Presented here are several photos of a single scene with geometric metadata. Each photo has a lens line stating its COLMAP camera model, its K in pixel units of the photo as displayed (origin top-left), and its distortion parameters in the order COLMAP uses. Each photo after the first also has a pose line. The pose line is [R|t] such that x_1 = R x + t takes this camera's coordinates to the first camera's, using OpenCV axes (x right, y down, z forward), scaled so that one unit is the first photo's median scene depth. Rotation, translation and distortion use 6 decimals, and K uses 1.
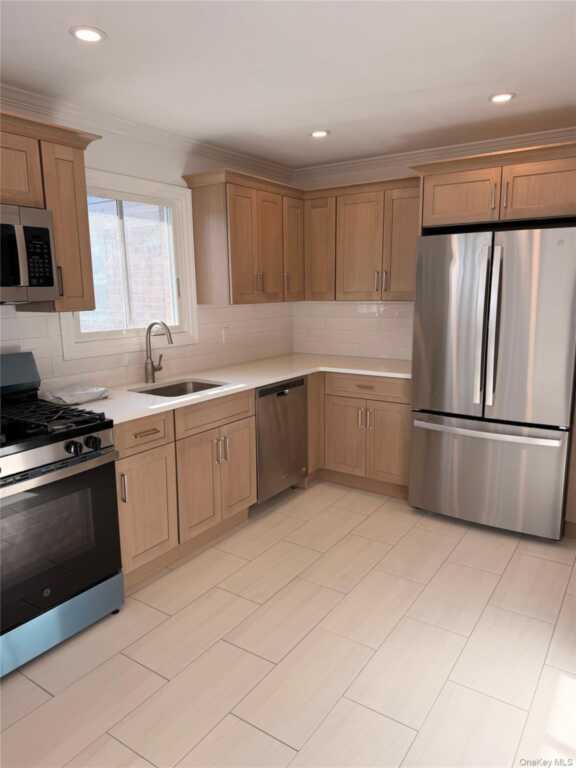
lens RADIAL K [[533.3, 0, 288.0], [0, 533.3, 384.0], [0, 0, 1]] dist [0.003780, -0.036031]
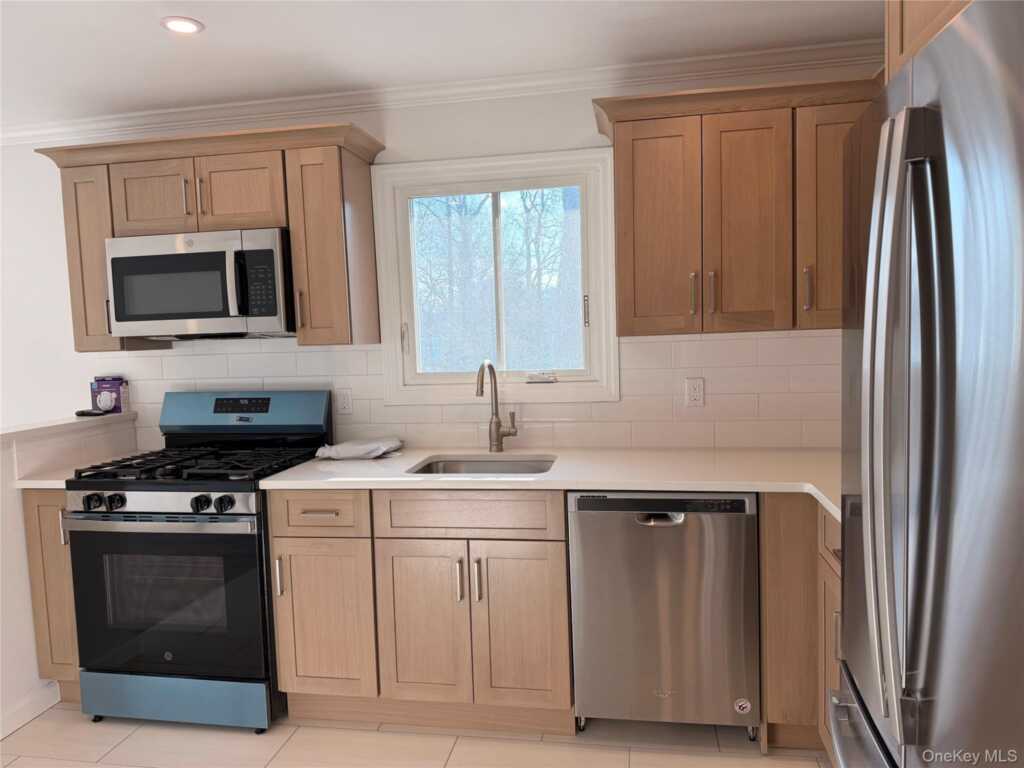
lens RADIAL K [[711.1, 0, 512.0], [0, 711.1, 384.0], [0, 0, 1]] dist [0.003780, -0.036031]
pose [[0.414581, 0.059435, -0.908069, 0.587851], [-0.132734, 0.991143, 0.004272, -0.099646], [0.900280, 0.118760, 0.418798, 0.675310]]
